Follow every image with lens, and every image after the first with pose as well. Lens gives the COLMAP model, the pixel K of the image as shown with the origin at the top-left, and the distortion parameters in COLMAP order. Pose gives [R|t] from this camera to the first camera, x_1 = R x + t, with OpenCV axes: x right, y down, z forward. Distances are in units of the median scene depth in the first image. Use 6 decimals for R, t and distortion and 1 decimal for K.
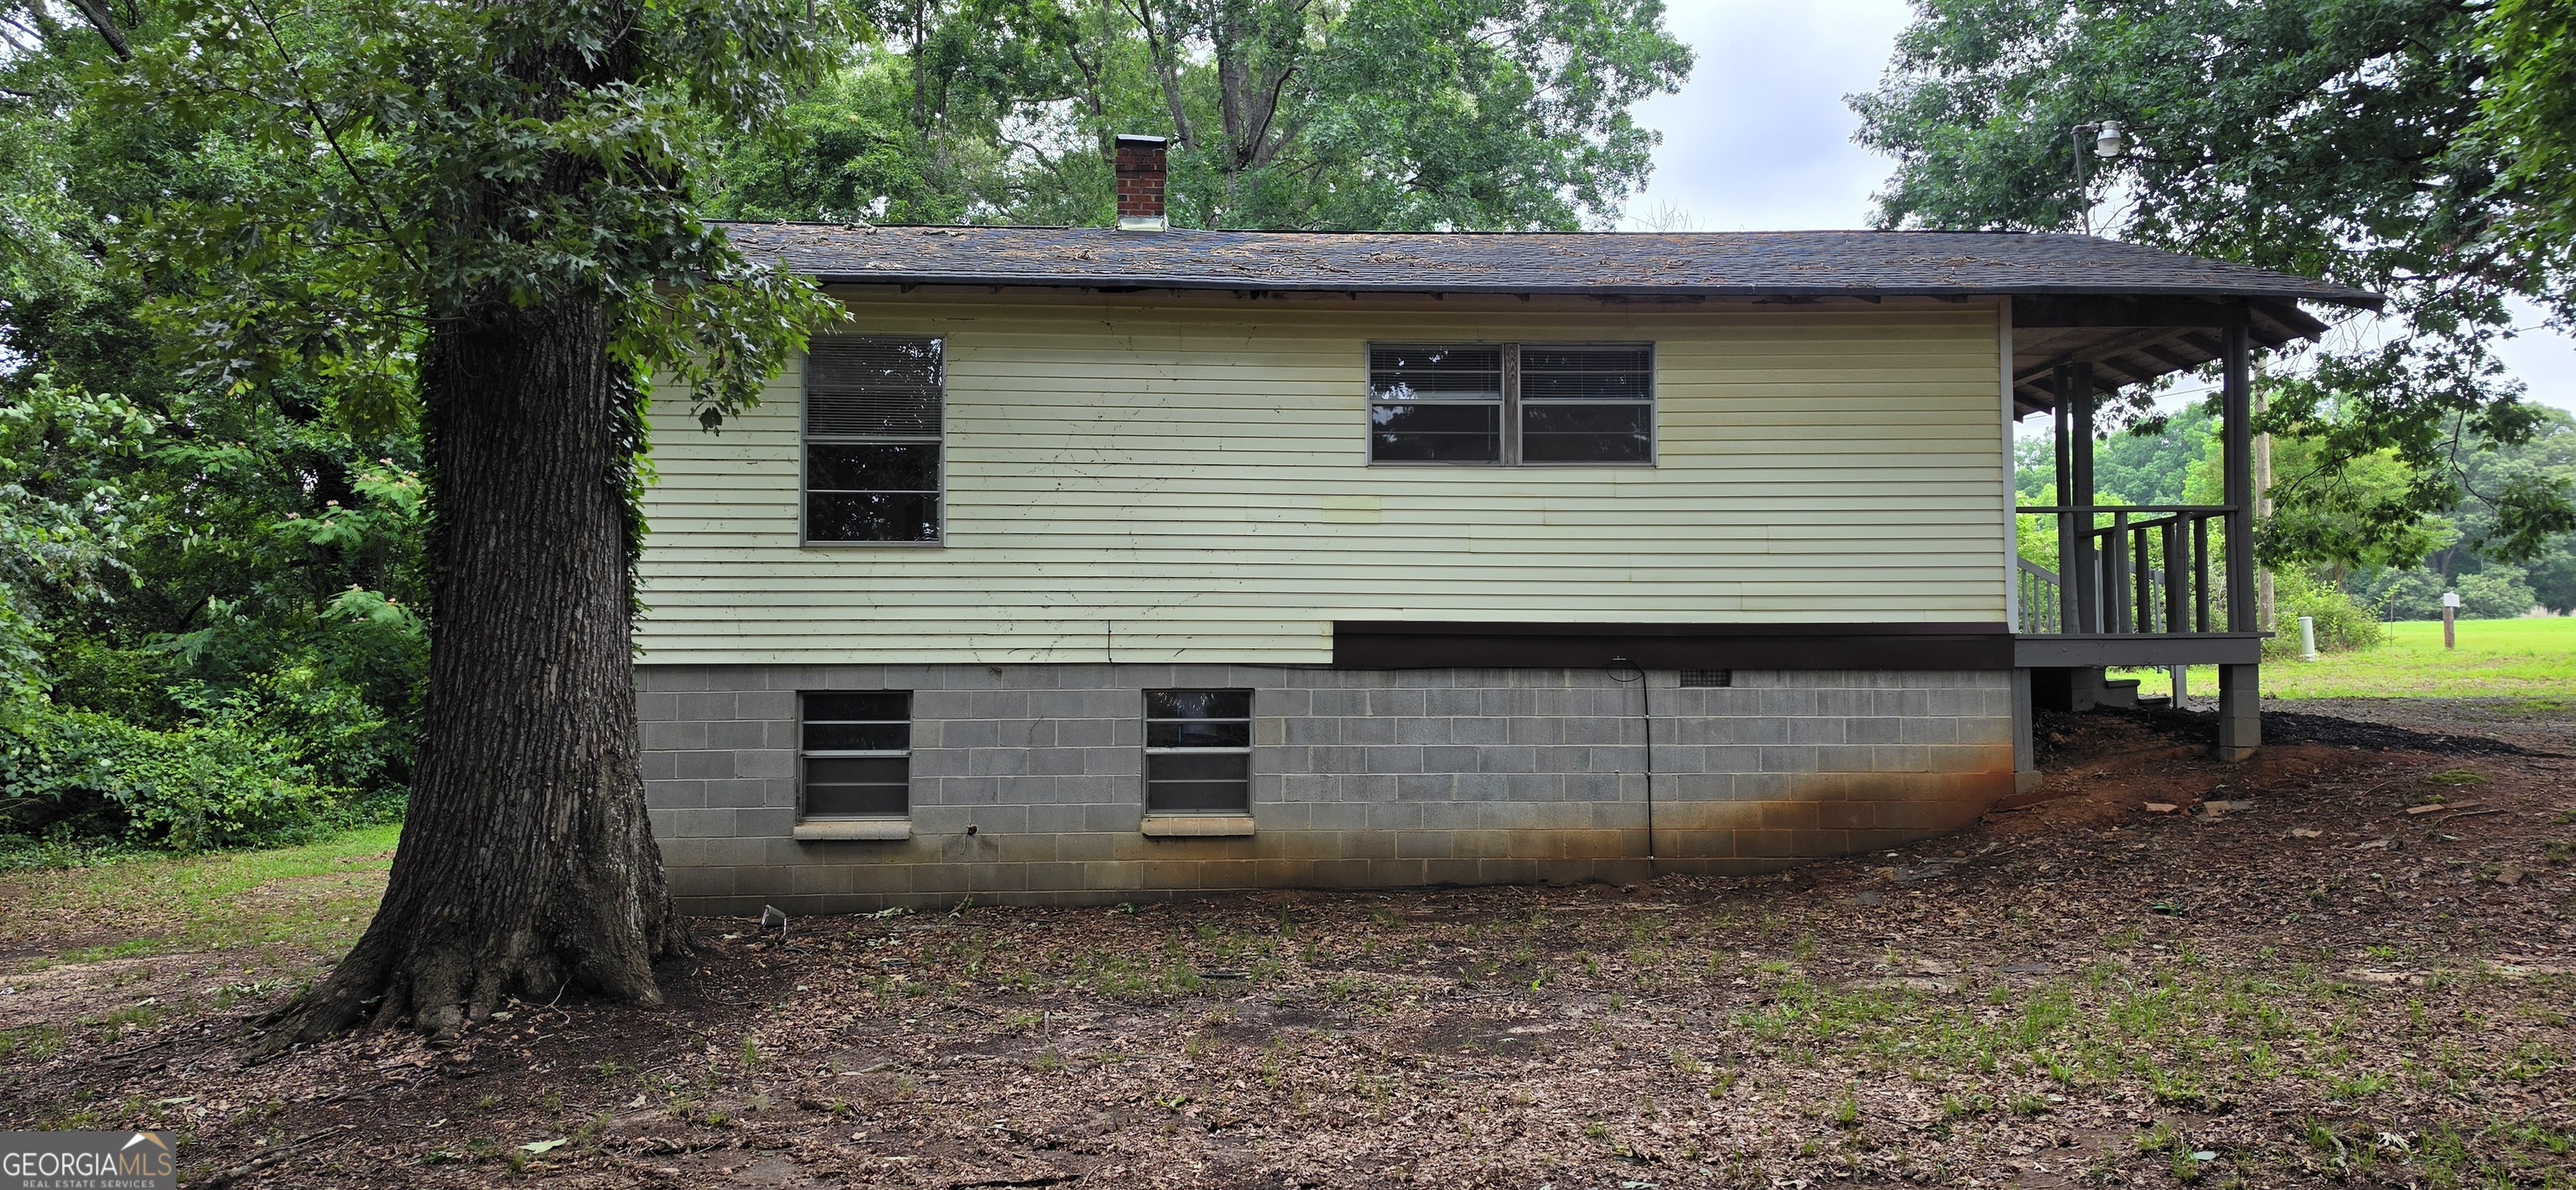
lens RADIAL K [[1743.7, 0, 1288.0], [0, 1743.7, 595.0], [0, 0, 1]] dist [0.077066, -0.000033]
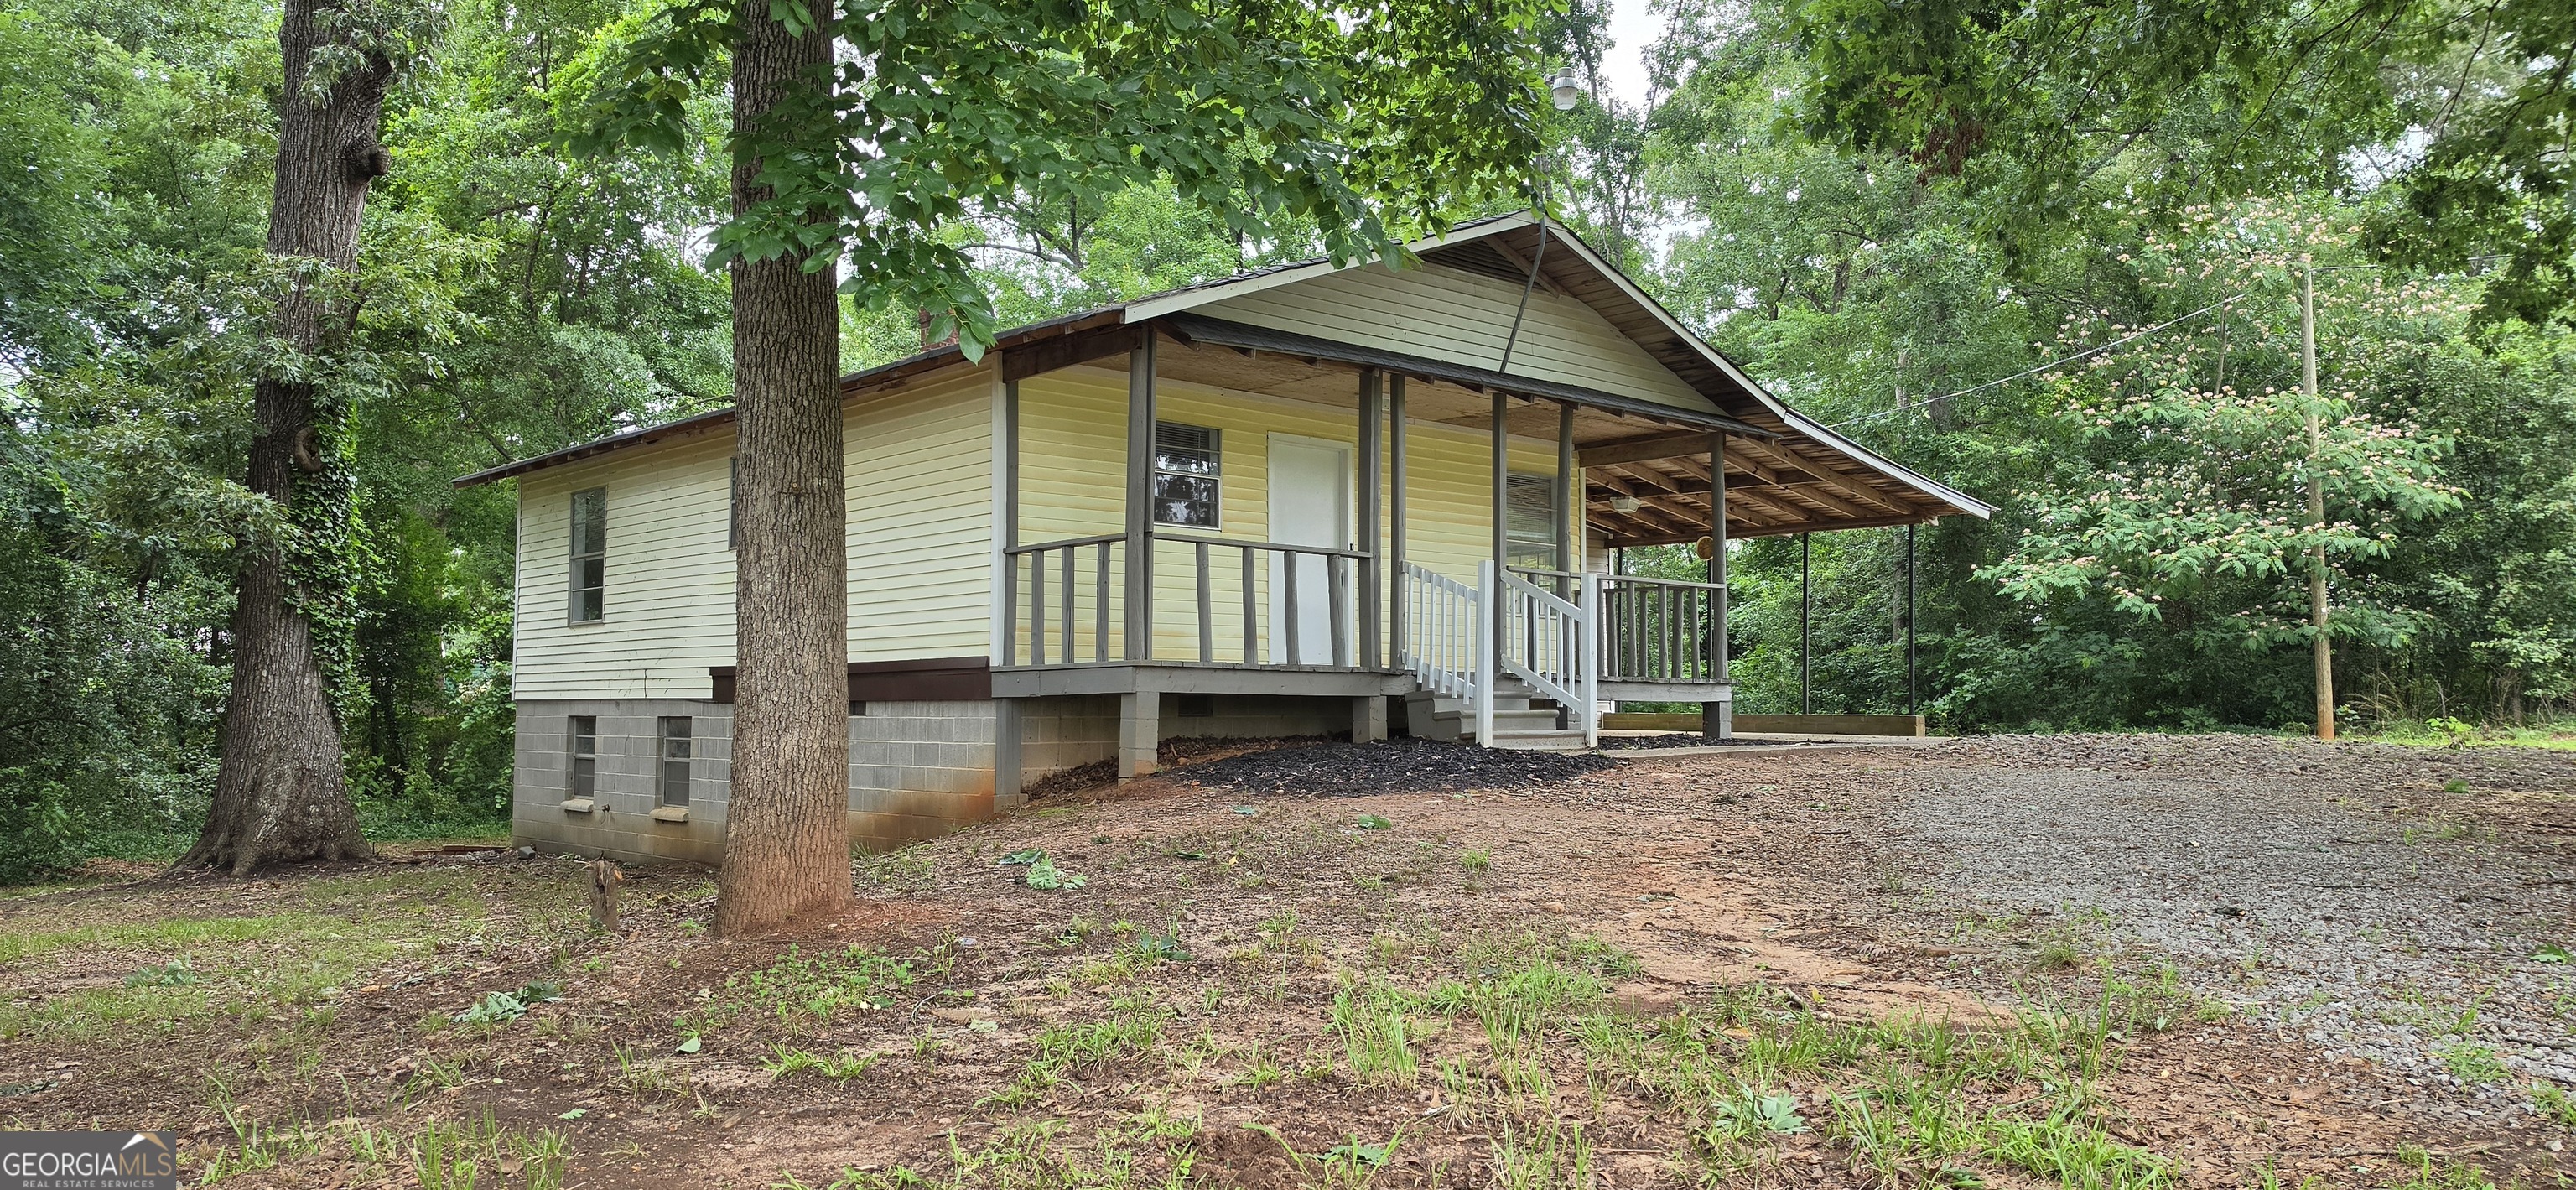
lens RADIAL K [[1743.7, 0, 1288.0], [0, 1743.7, 595.0], [0, 0, 1]] dist [0.077066, -0.000033]
pose [[0.639955, -0.048767, -0.766863, 1.368645], [0.033520, 0.998806, -0.035544, 0.023068], [0.767681, -0.002958, 0.640826, 0.466587]]
